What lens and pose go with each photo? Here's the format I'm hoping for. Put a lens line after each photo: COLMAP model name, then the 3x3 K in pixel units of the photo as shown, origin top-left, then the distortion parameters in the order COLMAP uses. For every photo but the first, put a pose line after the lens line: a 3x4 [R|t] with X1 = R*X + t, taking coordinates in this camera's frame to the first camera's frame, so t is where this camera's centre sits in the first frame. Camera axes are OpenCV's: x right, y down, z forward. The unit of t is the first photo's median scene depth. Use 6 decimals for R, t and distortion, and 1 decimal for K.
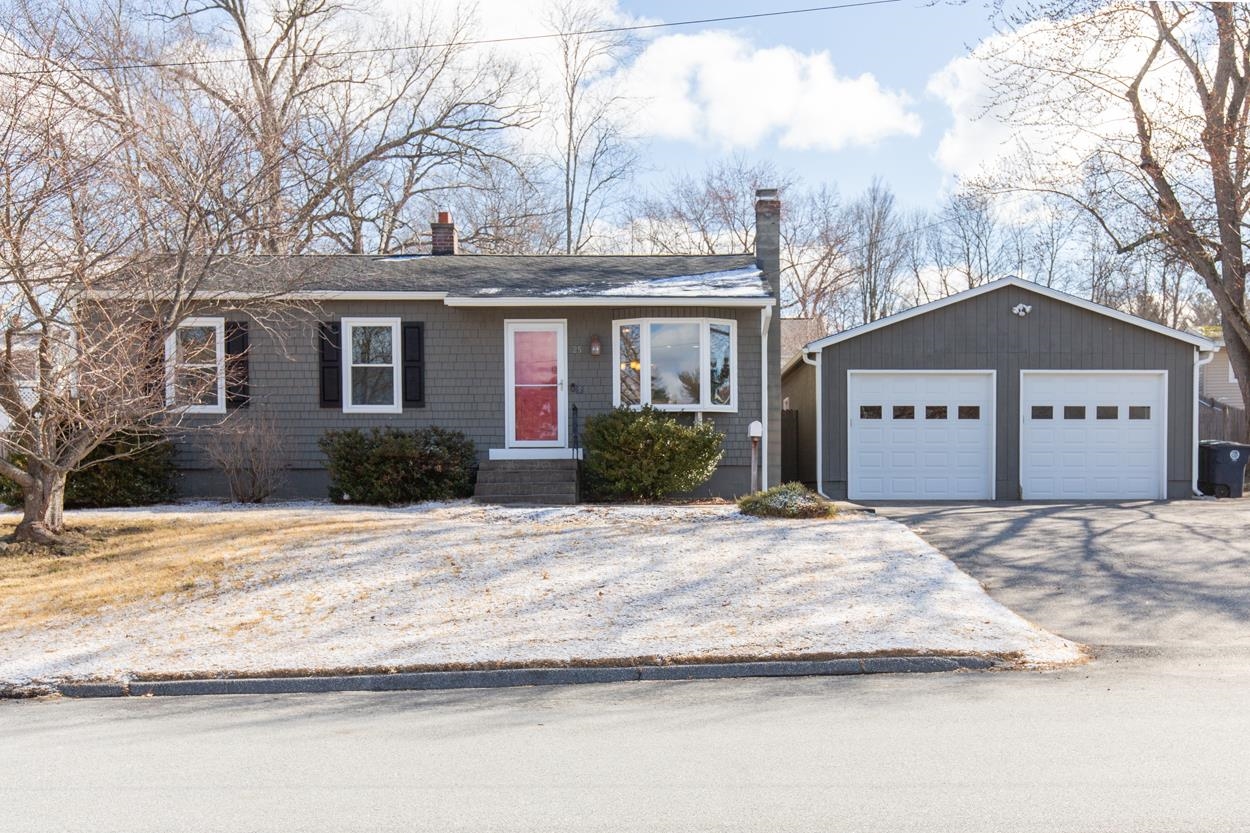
lens RADIAL K [[1186.7, 0, 673.7], [0, 1186.7, 540.7], [0, 0, 1]] dist [0.005376, -0.011617]
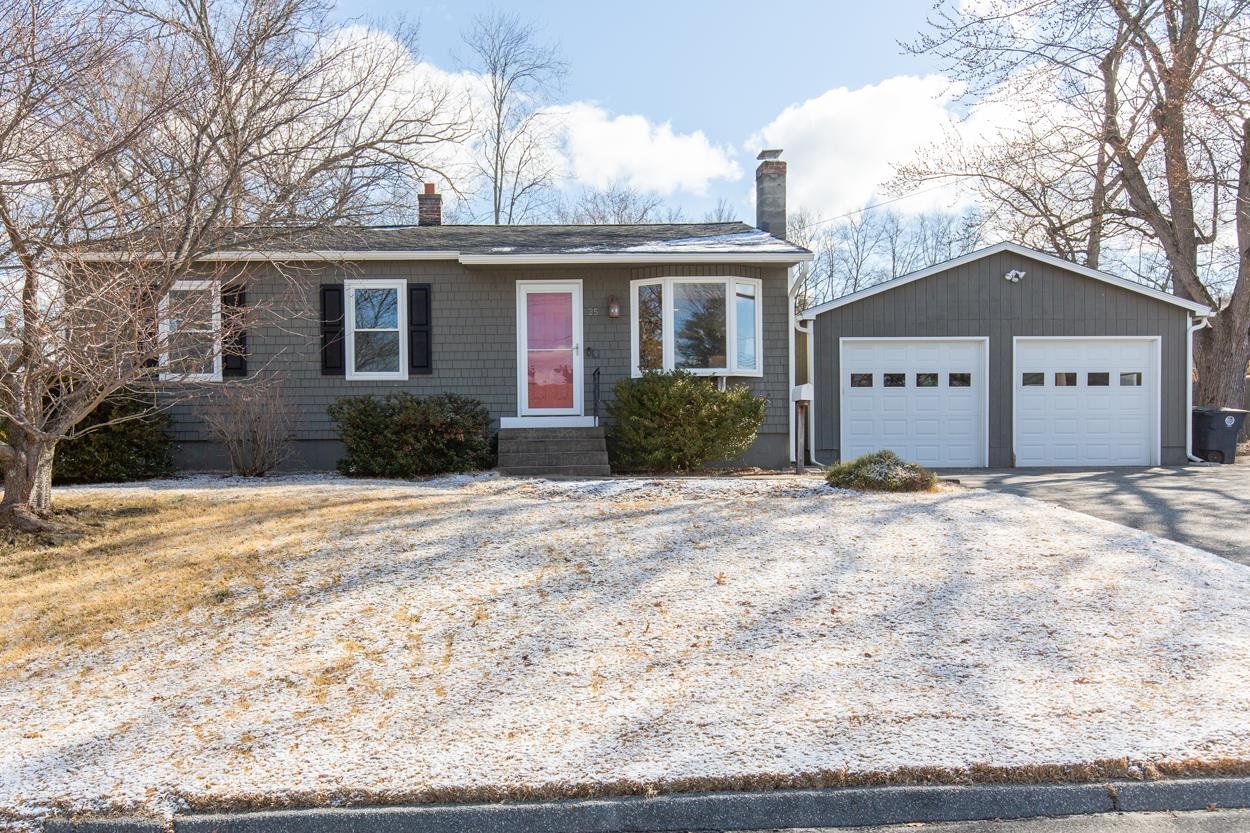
lens RADIAL K [[939.1, 0, 525.6], [0, 939.1, 485.5], [0, 0, 1]] dist [-0.003184, -0.002024]
pose [[0.999964, -0.006352, -0.005651, -0.131951], [0.006265, 0.999863, -0.015340, -0.011580], [0.005748, 0.015304, 0.999866, 0.254901]]
